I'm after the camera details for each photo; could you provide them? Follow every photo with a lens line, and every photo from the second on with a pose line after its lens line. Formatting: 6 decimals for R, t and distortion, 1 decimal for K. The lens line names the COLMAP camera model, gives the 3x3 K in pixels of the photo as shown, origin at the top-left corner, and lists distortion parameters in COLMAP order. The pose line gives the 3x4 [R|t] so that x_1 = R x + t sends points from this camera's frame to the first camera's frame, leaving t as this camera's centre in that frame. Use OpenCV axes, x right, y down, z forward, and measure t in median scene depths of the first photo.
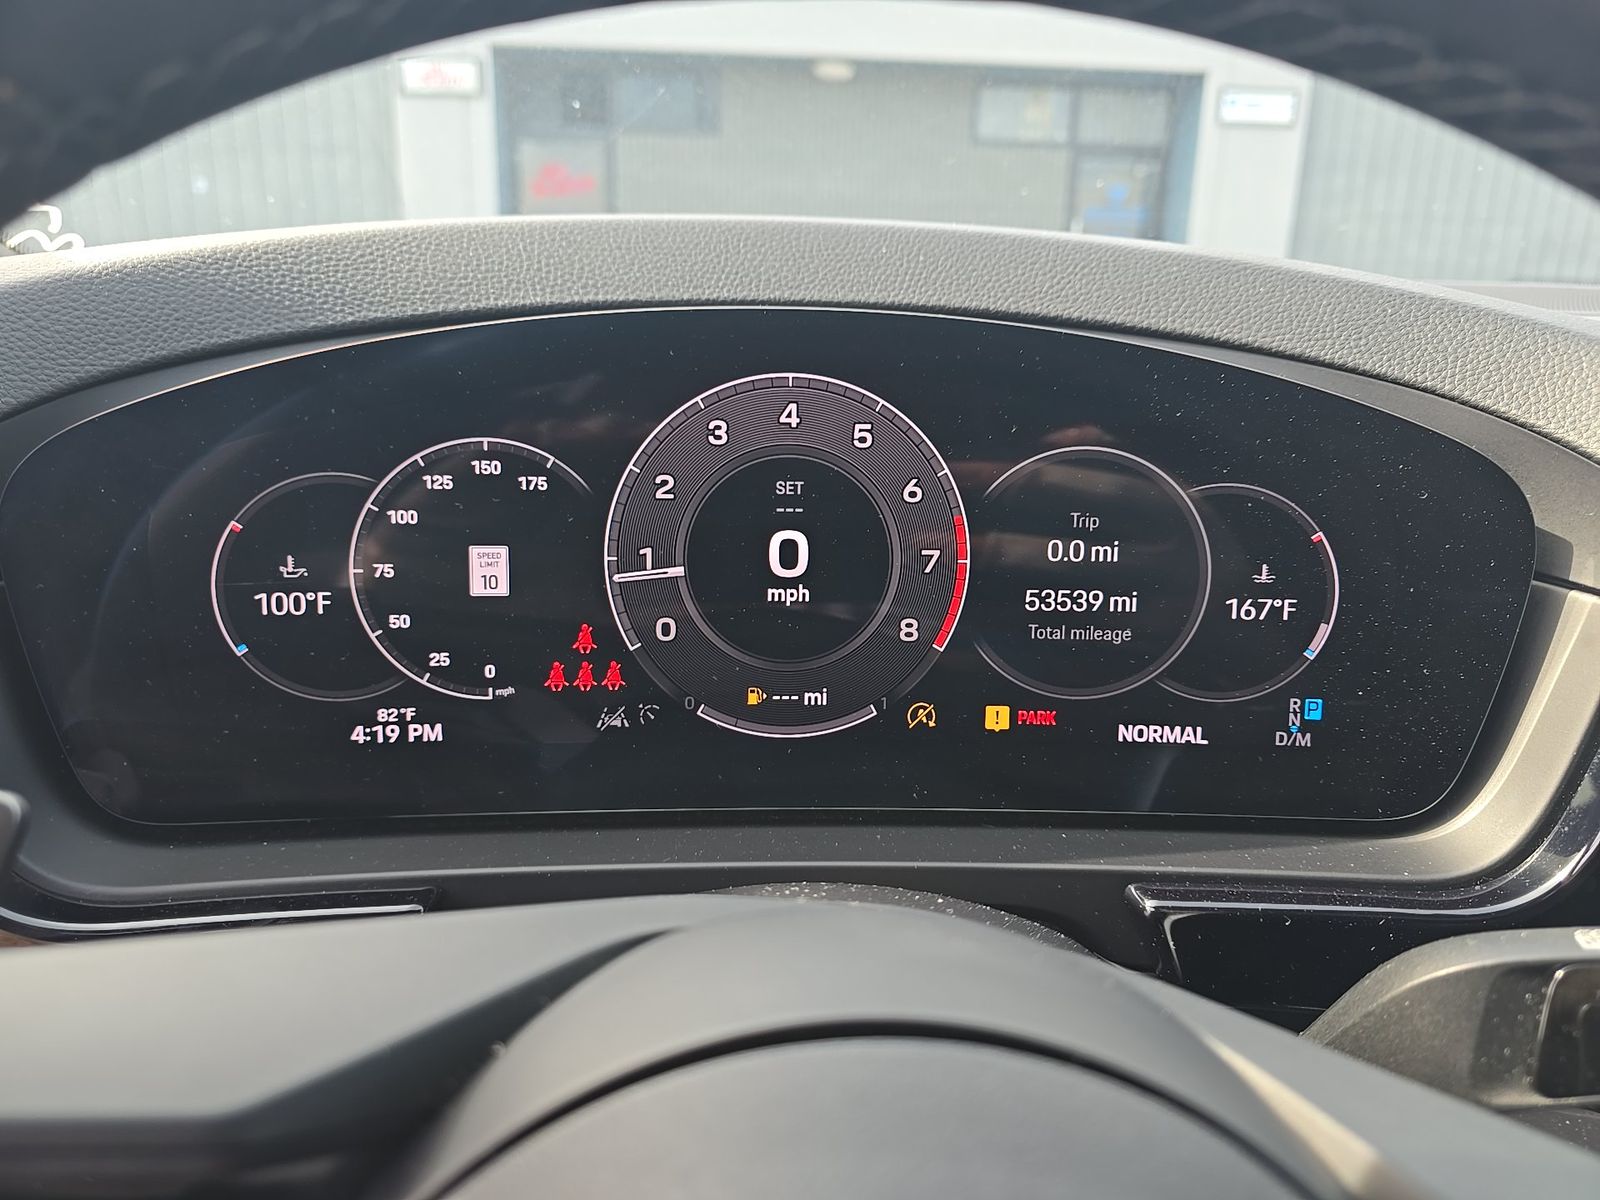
lens RADIAL K [[1123.0, 0, 795.3], [0, 1123.0, 607.1], [0, 0, 1]] dist [0.074914, -0.077592]
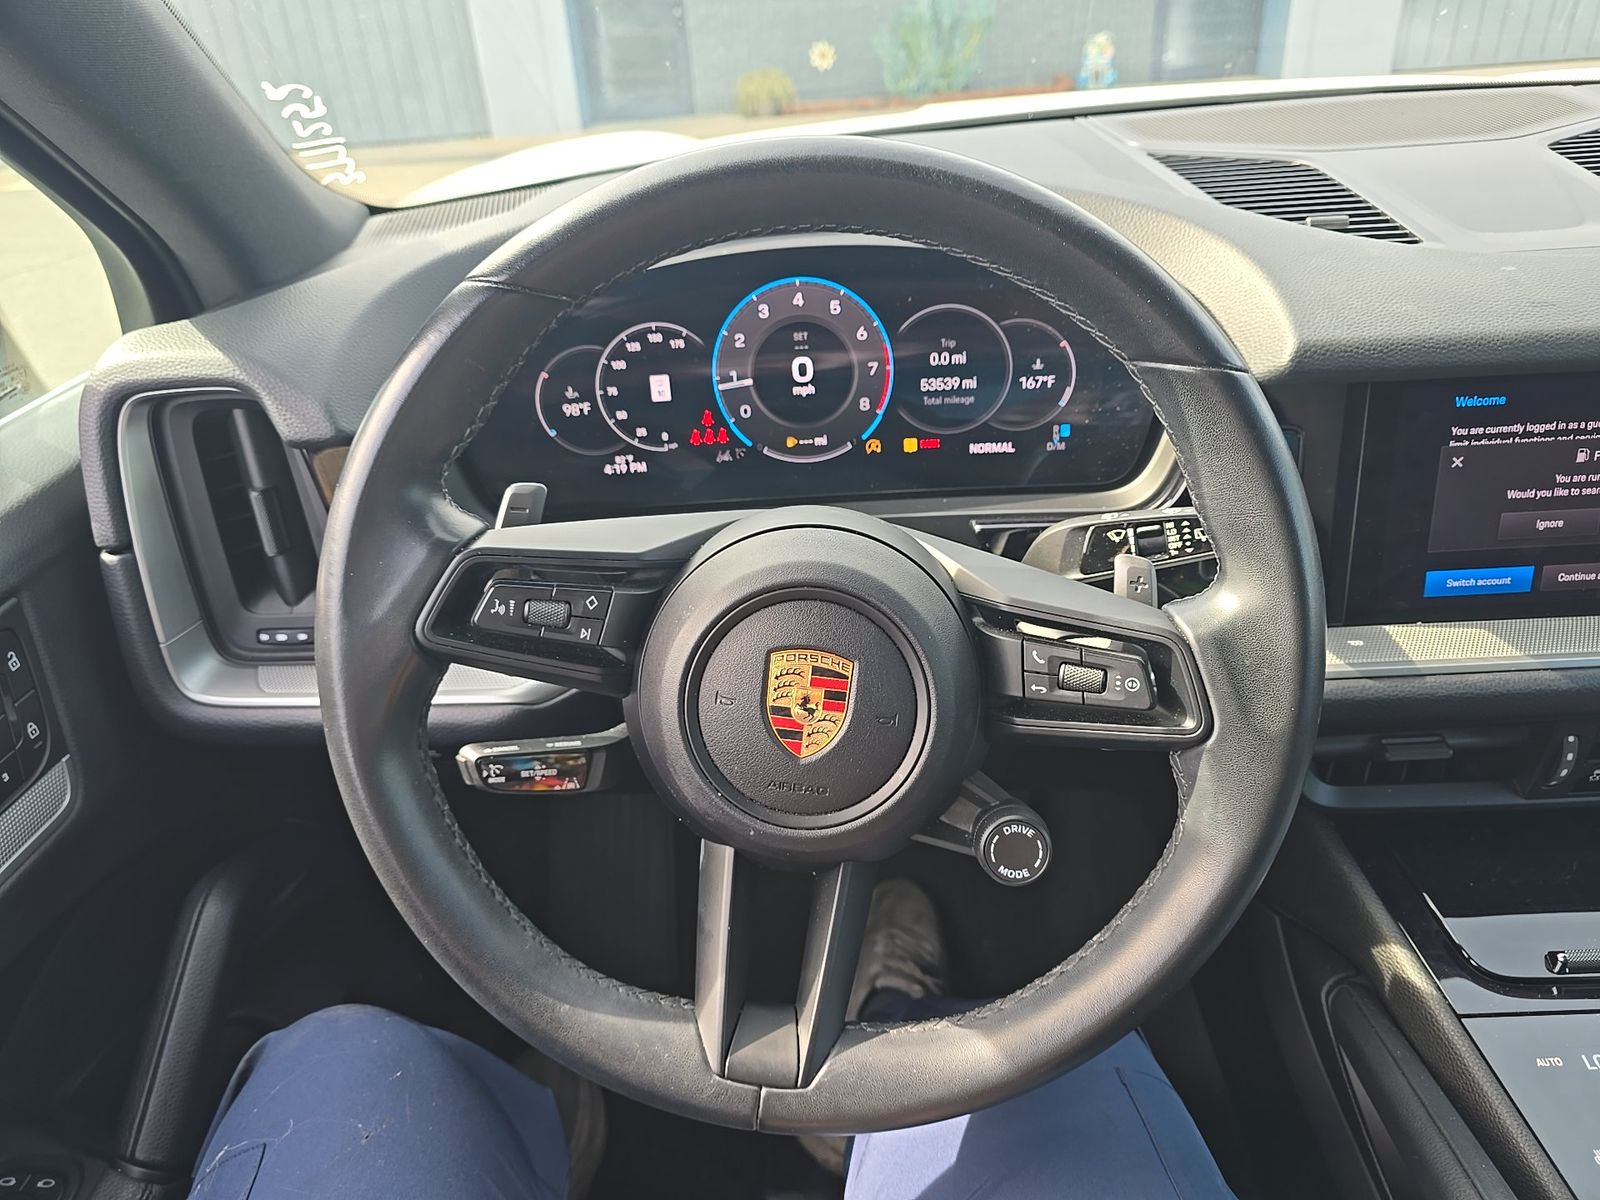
lens RADIAL K [[1123.0, 0, 795.3], [0, 1123.0, 607.1], [0, 0, 1]] dist [0.074914, -0.077592]
pose [[0.993130, -0.042583, -0.108991, 0.185835], [0.065138, 0.974962, 0.212618, -0.063235], [0.097208, -0.218257, 0.971038, -1.078914]]
